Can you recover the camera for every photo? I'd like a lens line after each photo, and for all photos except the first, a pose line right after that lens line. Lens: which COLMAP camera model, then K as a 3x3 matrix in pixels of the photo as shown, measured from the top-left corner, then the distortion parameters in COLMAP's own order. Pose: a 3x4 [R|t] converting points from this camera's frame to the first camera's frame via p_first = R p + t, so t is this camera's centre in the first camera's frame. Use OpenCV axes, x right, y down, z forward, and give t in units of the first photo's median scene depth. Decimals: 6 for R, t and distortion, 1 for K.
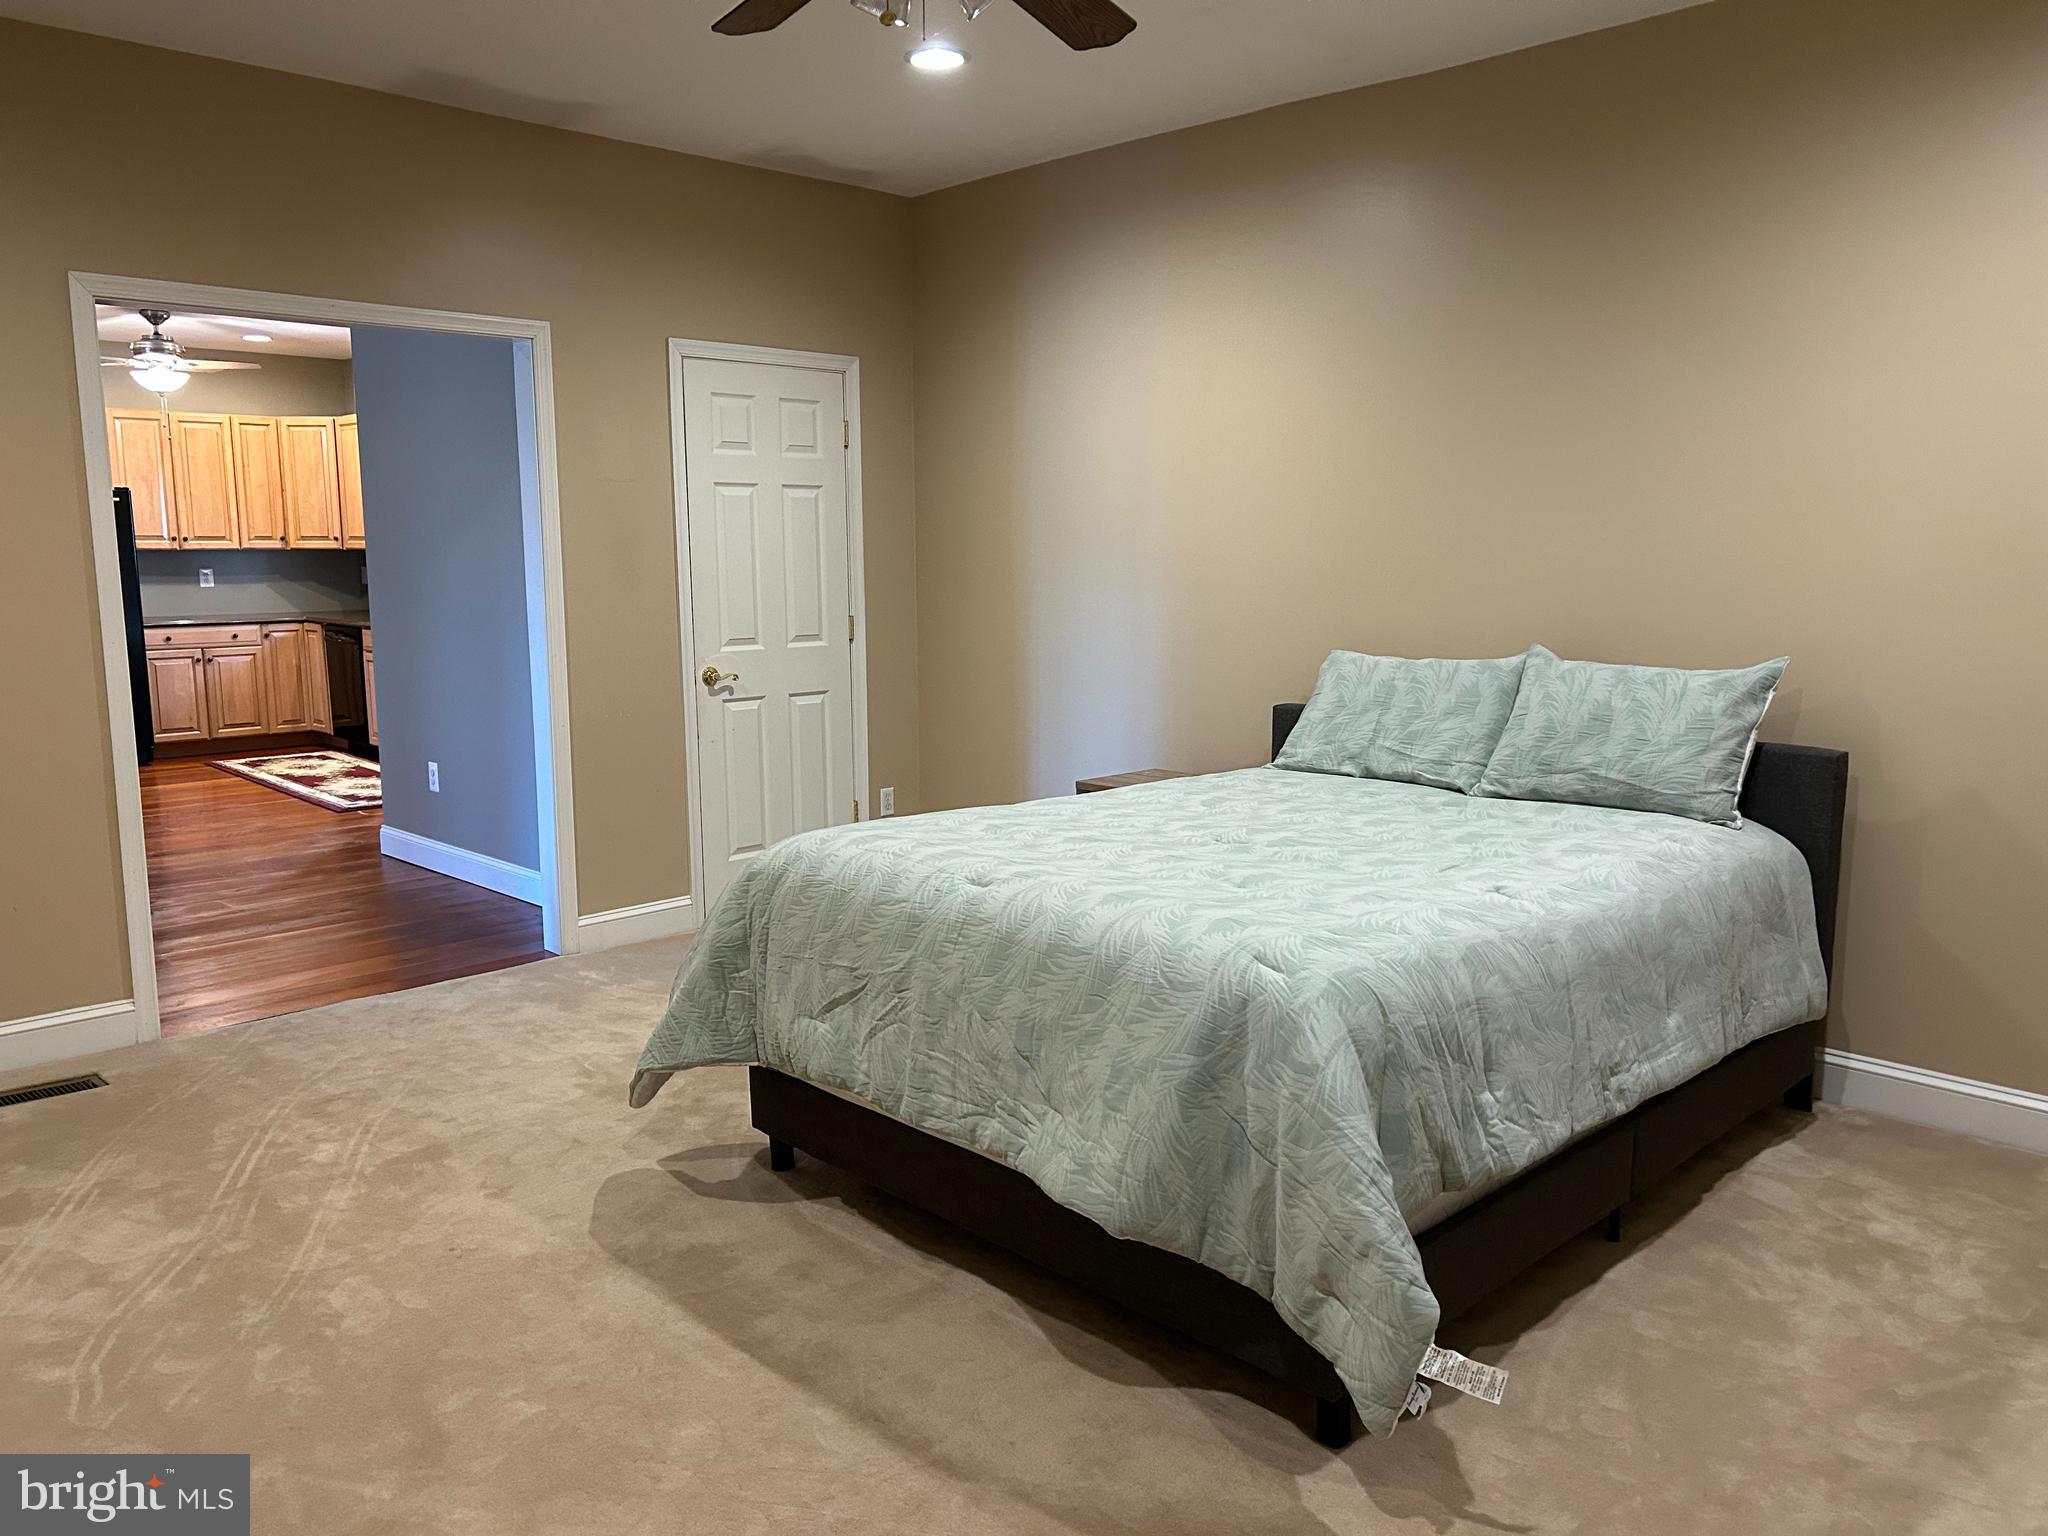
lens RADIAL K [[1537.3, 0, 1016.3], [0, 1537.3, 758.5], [0, 0, 1]] dist [0.024544, -0.007242]
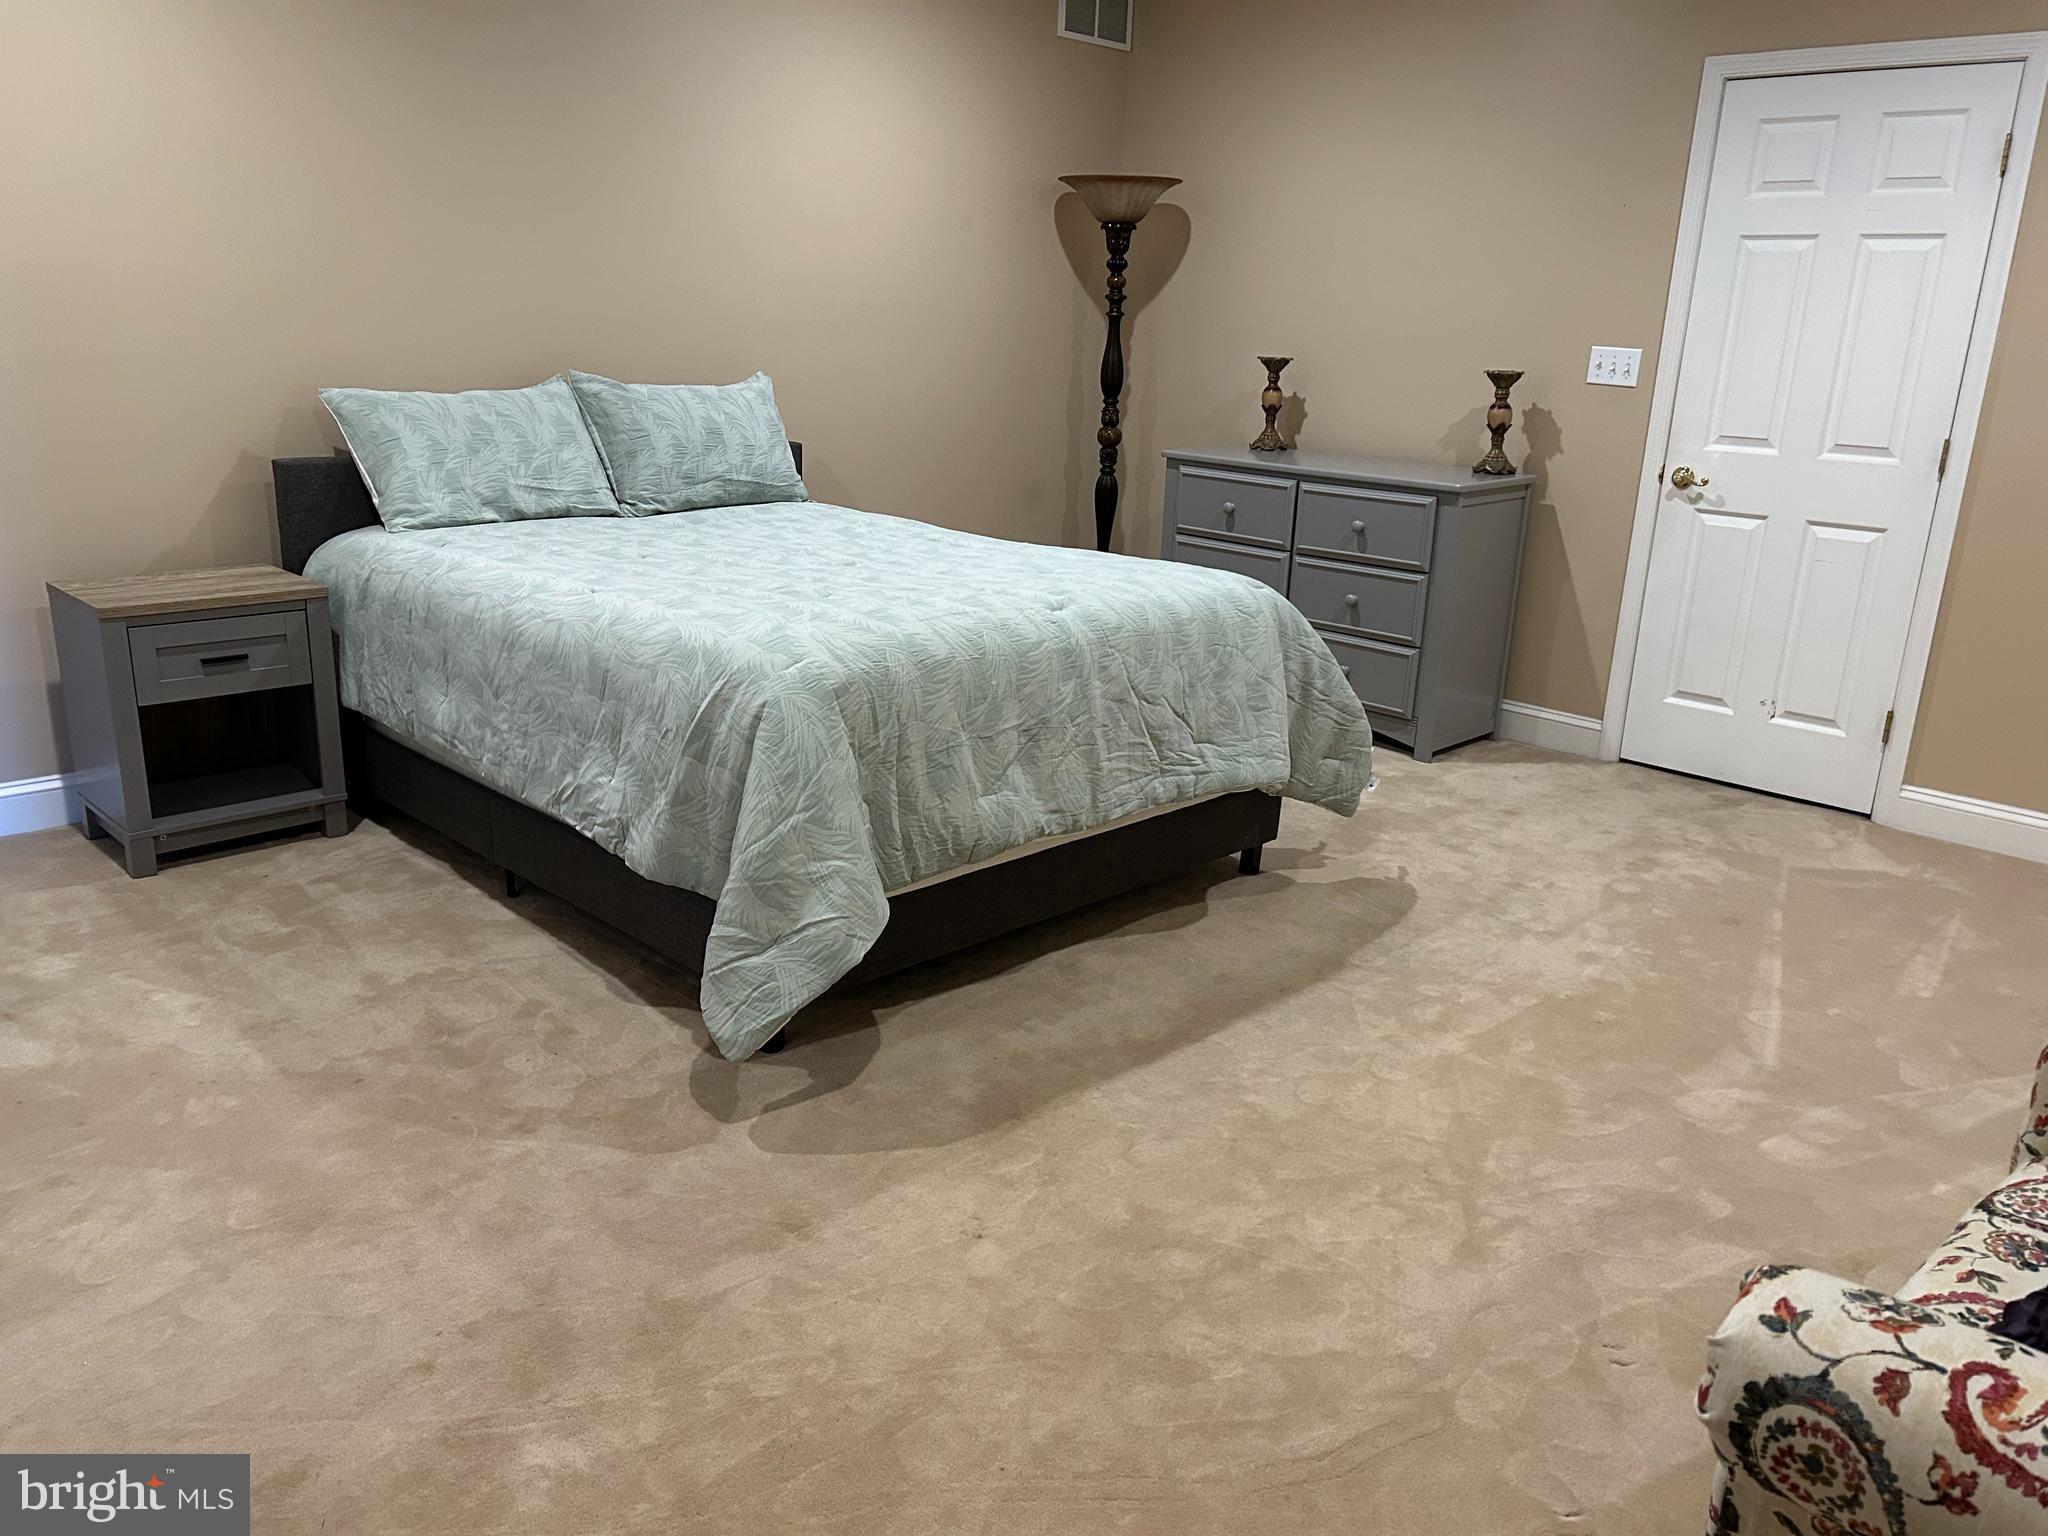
lens RADIAL K [[1537.3, 0, 1026.8], [0, 1537.3, 775.5], [0, 0, 1]] dist [0.024544, -0.007242]
pose [[-0.025720, -0.289009, 0.956981, -0.769537], [0.095668, 0.952192, 0.290134, -0.087106], [-0.995081, 0.099015, 0.003159, 0.713326]]
